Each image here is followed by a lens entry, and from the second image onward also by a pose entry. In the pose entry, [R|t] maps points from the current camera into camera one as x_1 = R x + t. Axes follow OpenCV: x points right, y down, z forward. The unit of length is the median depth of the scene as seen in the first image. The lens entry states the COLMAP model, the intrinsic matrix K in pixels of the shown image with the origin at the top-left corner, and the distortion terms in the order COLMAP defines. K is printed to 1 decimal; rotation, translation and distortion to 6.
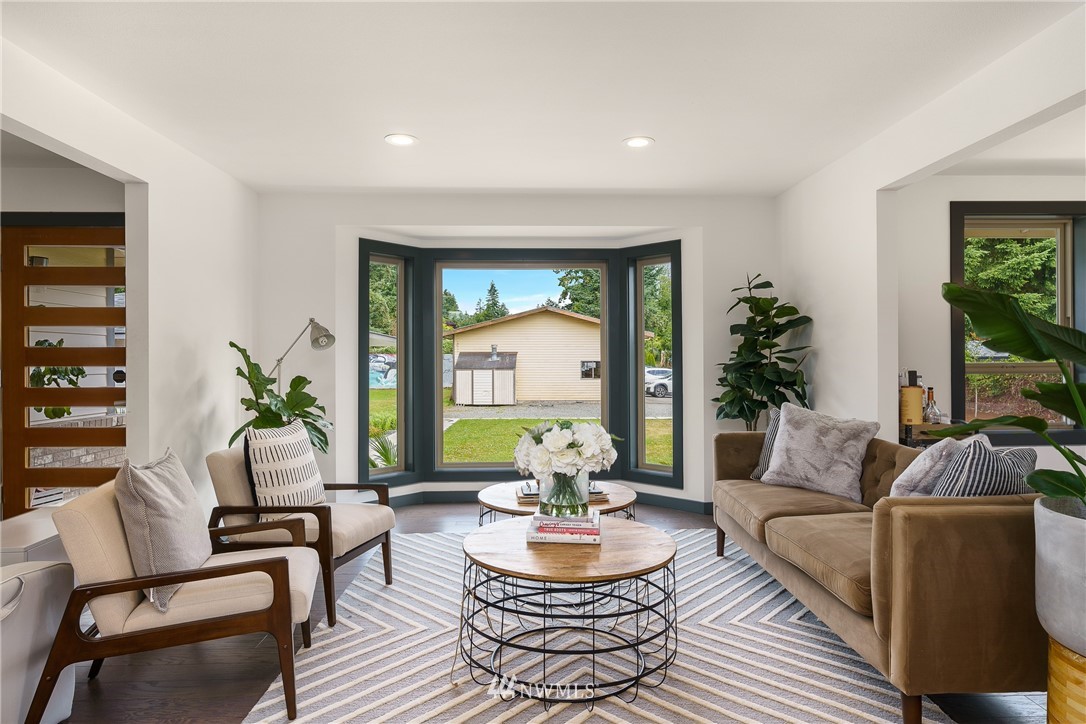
lens RADIAL K [[631.0, 0, 543.0], [0, 631.0, 362.0], [0, 0, 1]] dist [-0.000618, -0.000134]
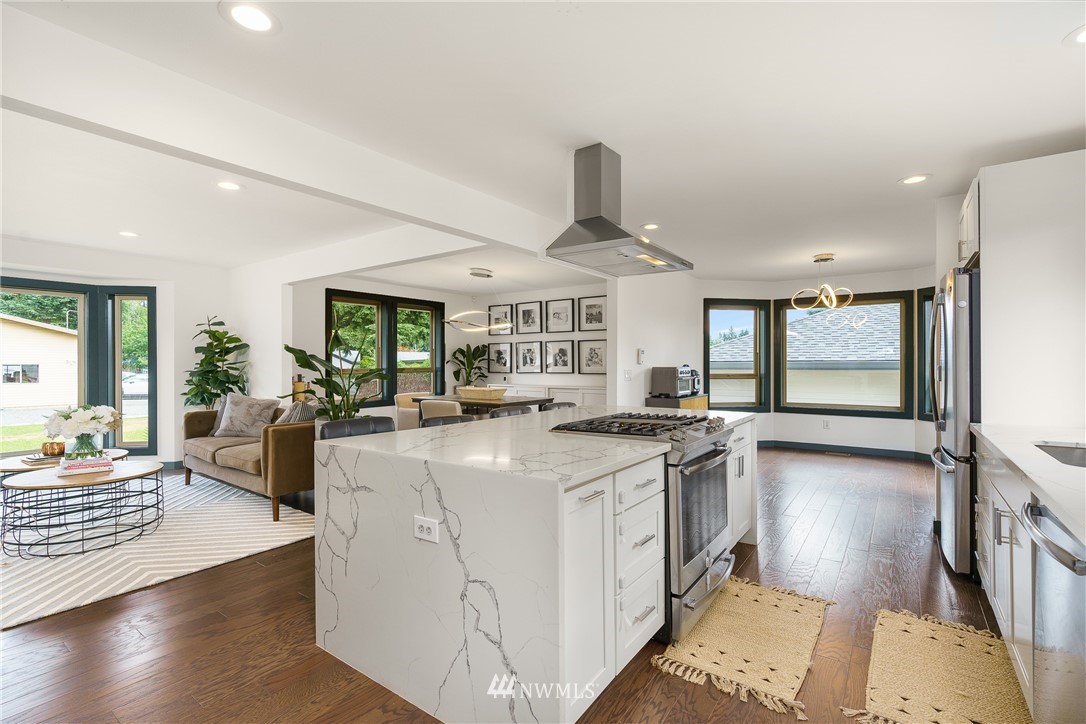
lens RADIAL K [[495.0, 0, 543.0], [0, 495.0, 362.0], [0, 0, 1]] dist [-0.000752, -0.000164]
pose [[0.619881, 0.005846, 0.784674, -0.154823], [0.000380, 0.999970, -0.007750, -0.010809], [-0.784695, 0.005102, 0.619861, -0.516991]]
